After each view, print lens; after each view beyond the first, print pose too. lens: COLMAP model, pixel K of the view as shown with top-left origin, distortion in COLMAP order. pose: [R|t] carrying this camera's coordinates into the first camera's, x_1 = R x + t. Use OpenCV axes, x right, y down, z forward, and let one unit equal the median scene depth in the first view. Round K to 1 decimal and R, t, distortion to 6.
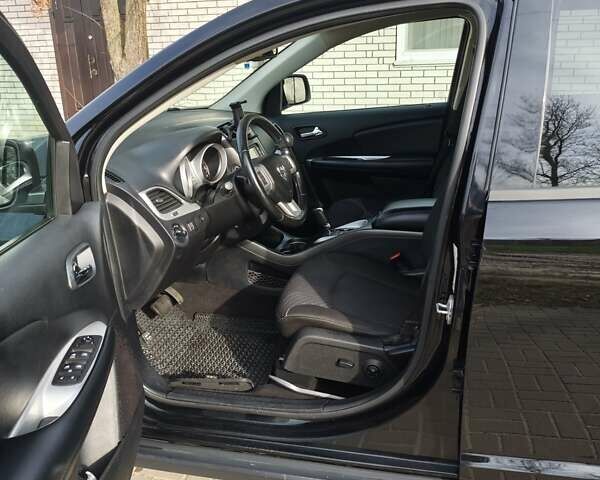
lens RADIAL K [[575.5, 0, 300.0], [0, 575.5, 240.0], [0, 0, 1]] dist [0.108168, -0.247796]
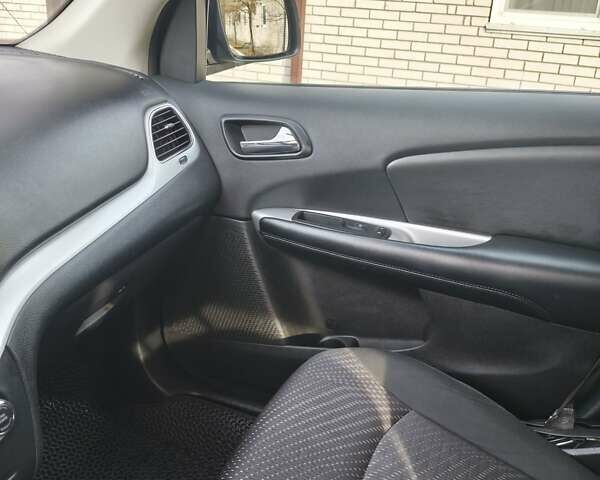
lens RADIAL K [[575.5, 0, 300.0], [0, 575.5, 240.0], [0, 0, 1]] dist [0.108168, -0.247796]
pose [[0.989001, 0.121250, -0.084710, 0.032110], [-0.116942, 0.991664, 0.054103, -0.062964], [0.090564, -0.043602, 0.994936, 0.277872]]
